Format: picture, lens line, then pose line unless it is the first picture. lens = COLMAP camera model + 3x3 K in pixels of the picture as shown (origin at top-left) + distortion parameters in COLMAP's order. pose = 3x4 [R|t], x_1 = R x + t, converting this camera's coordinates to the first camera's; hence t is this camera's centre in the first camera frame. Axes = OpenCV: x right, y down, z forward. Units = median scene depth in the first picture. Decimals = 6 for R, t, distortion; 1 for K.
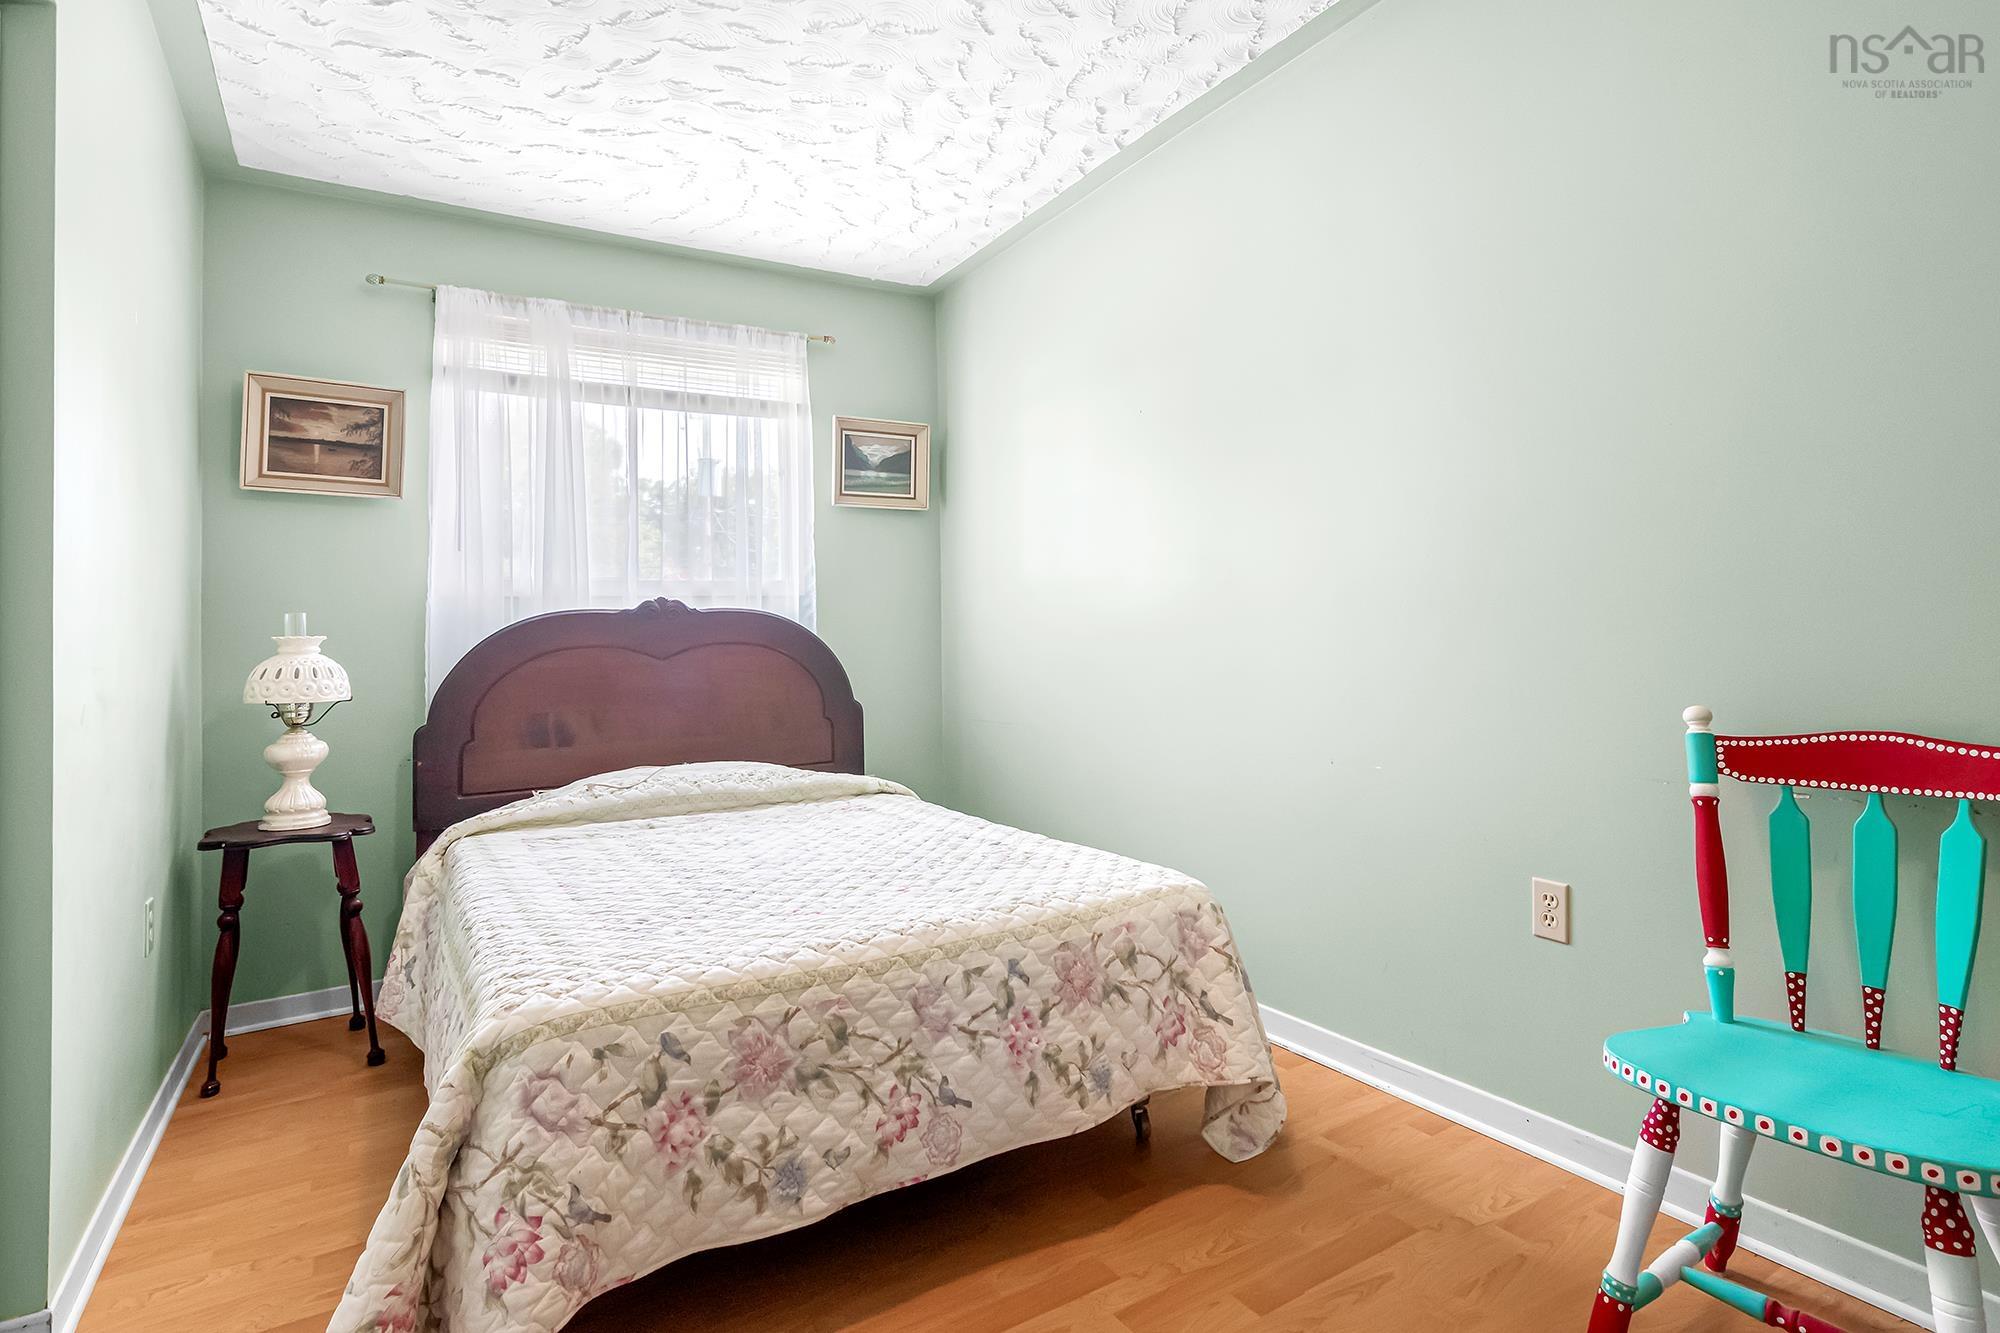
lens RADIAL K [[1010.2, 0, 996.7], [0, 1010.2, 650.8], [0, 0, 1]] dist [0.001162, -0.000175]
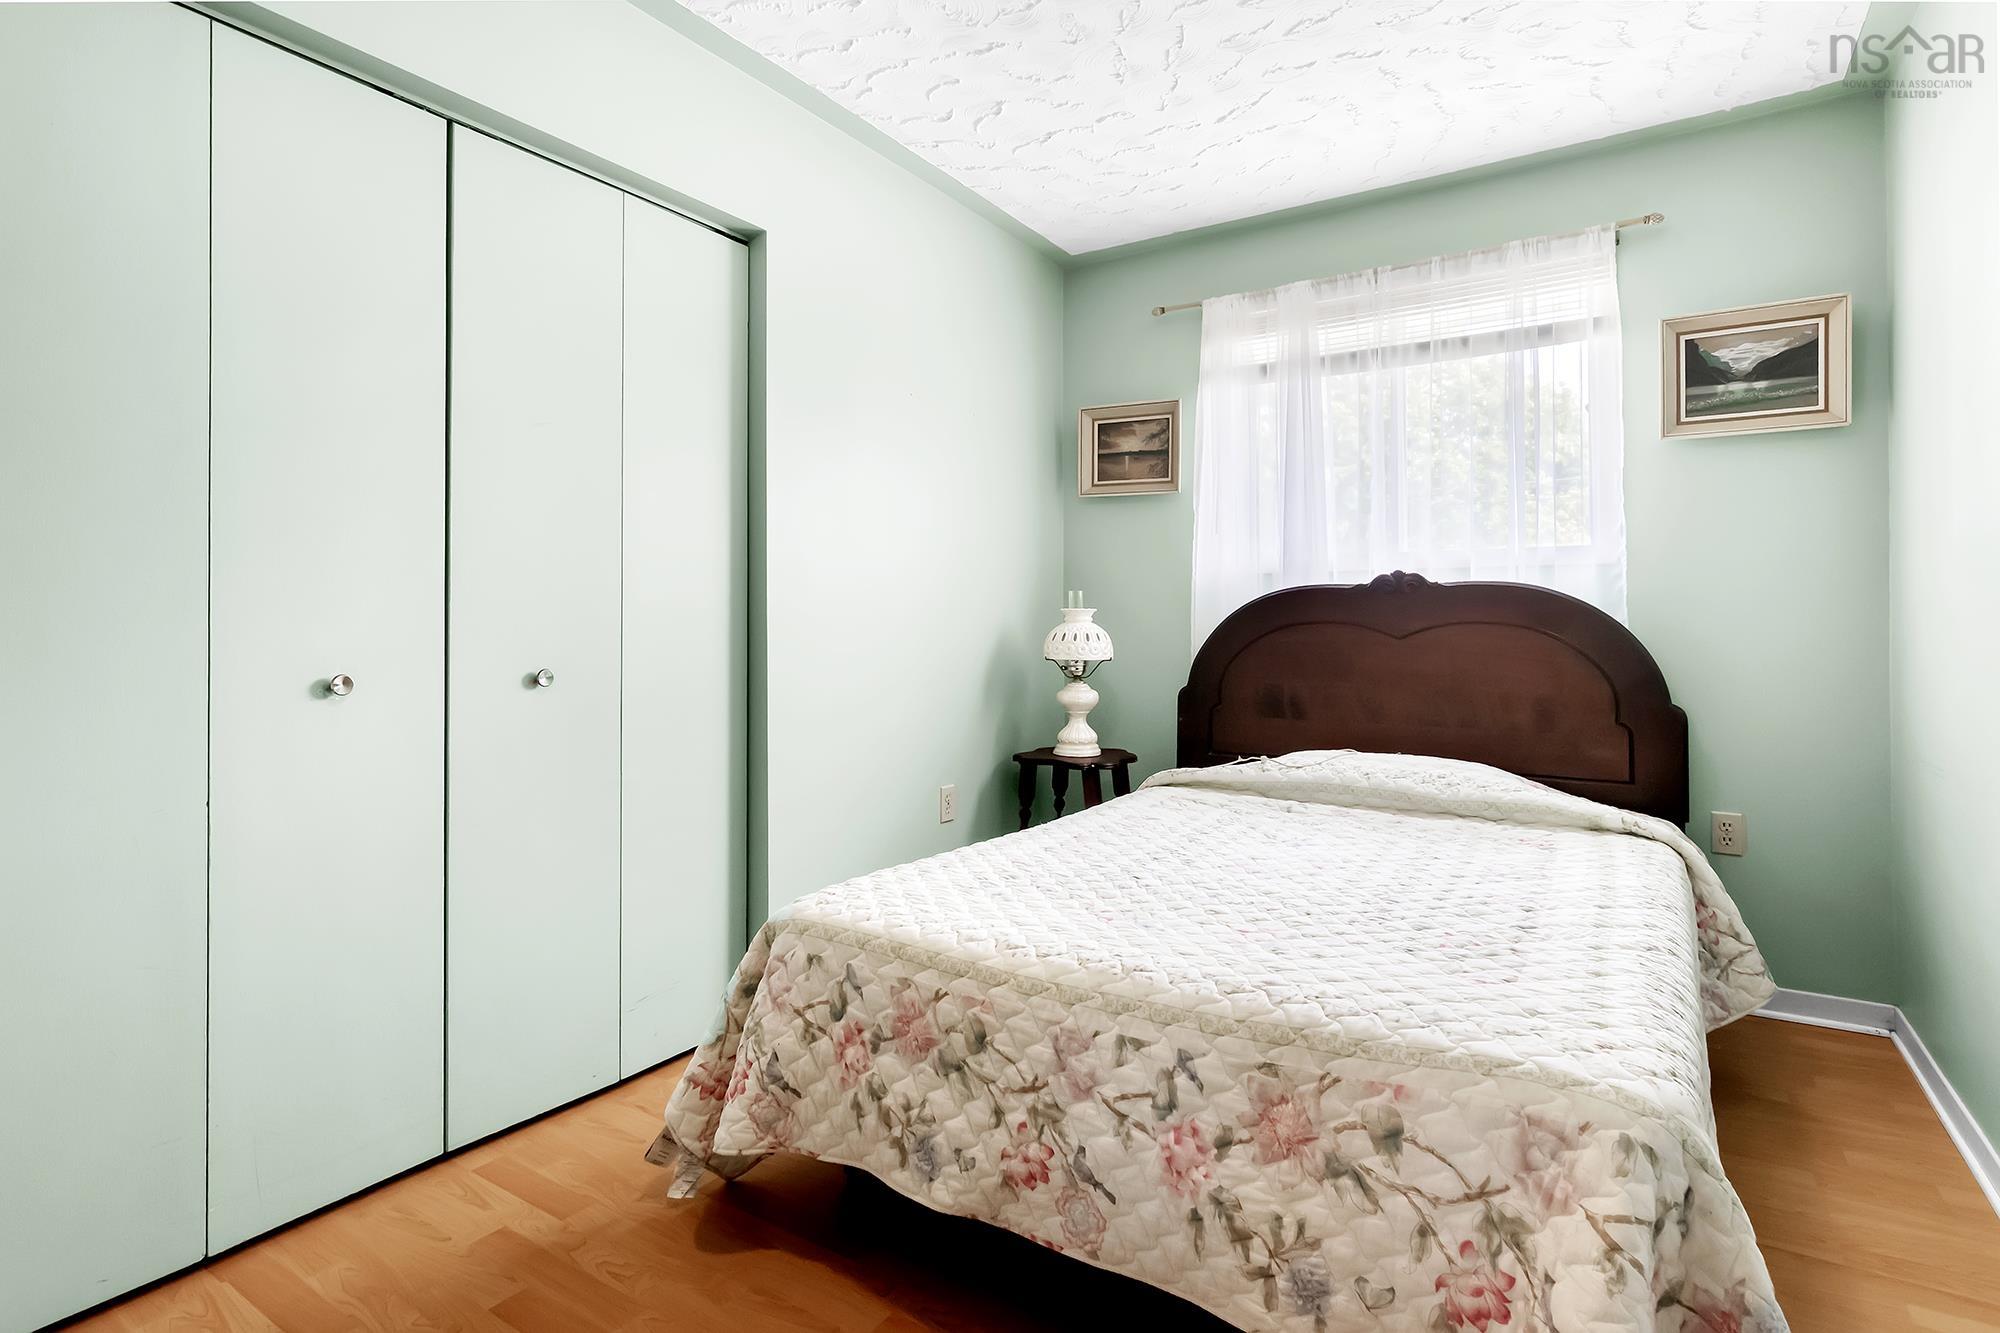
lens RADIAL K [[983.3, 0, 1001.0], [0, 983.3, 623.3], [0, 0, 1]] dist [0.001901, -0.000860]
pose [[0.443179, 0.027682, -0.896006, 0.601469], [-0.023196, 0.999543, 0.019407, -0.026751], [0.896133, 0.012183, 0.443619, 0.536445]]
